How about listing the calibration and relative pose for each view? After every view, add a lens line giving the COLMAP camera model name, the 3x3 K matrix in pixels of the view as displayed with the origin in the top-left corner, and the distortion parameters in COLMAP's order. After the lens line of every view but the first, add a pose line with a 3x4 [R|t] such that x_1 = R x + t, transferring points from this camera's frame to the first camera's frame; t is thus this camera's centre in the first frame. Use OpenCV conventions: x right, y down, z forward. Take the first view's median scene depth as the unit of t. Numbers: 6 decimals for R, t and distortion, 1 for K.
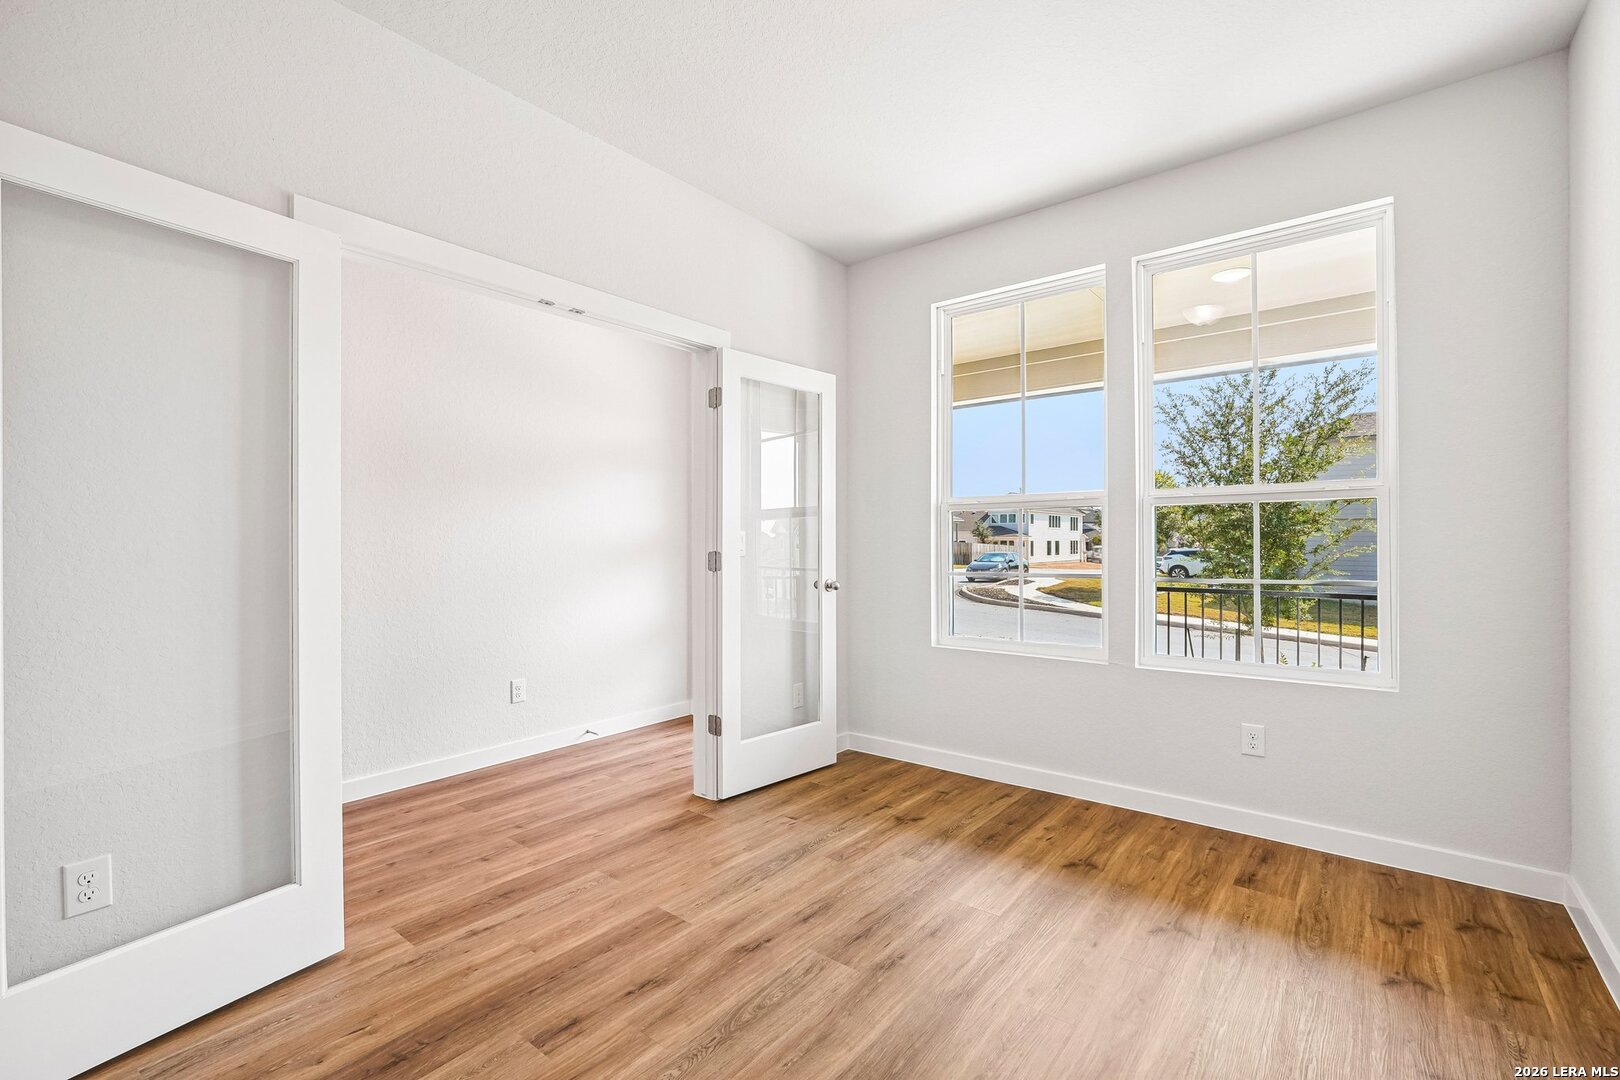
lens RADIAL K [[724.3, 0, 799.8], [0, 724.3, 543.0], [0, 0, 1]] dist [-0.005598, 0.003839]
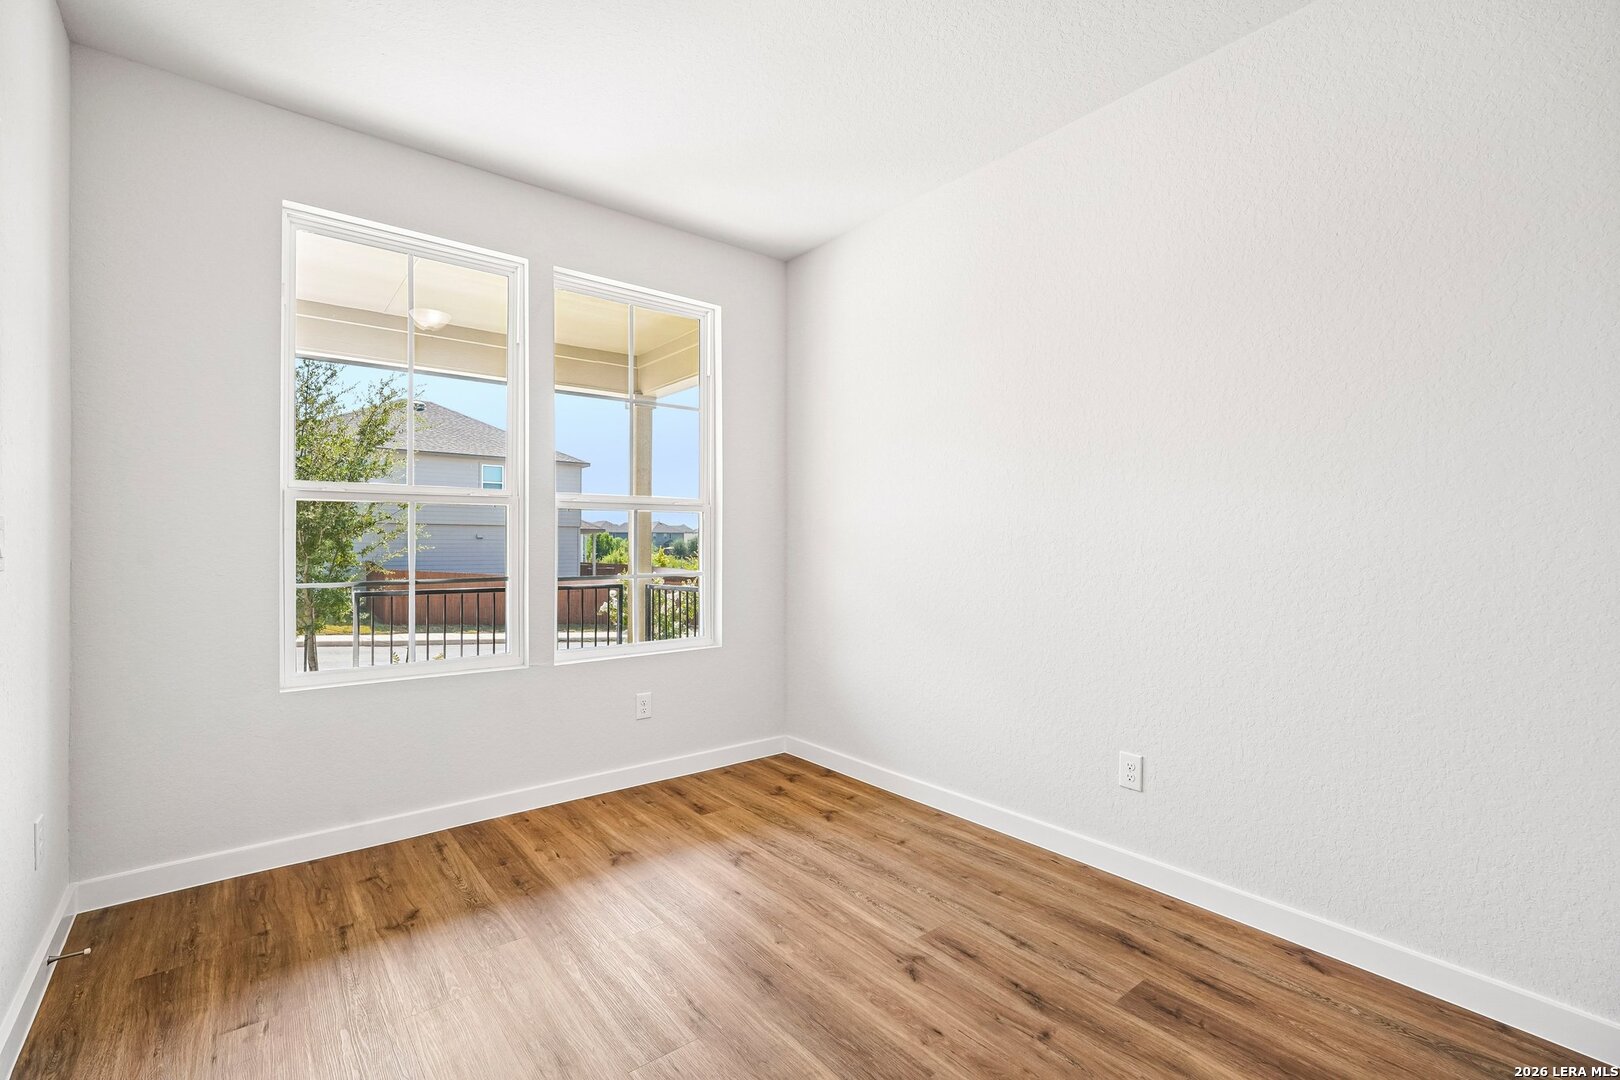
lens RADIAL K [[724.3, 0, 803.7], [0, 724.3, 537.7], [0, 0, 1]] dist [-0.005598, 0.003839]
pose [[0.214035, 0.008998, 0.976785, -0.486463], [0.001393, 0.999954, -0.009517, 0.002501], [-0.976825, 0.003398, 0.214012, 0.453839]]
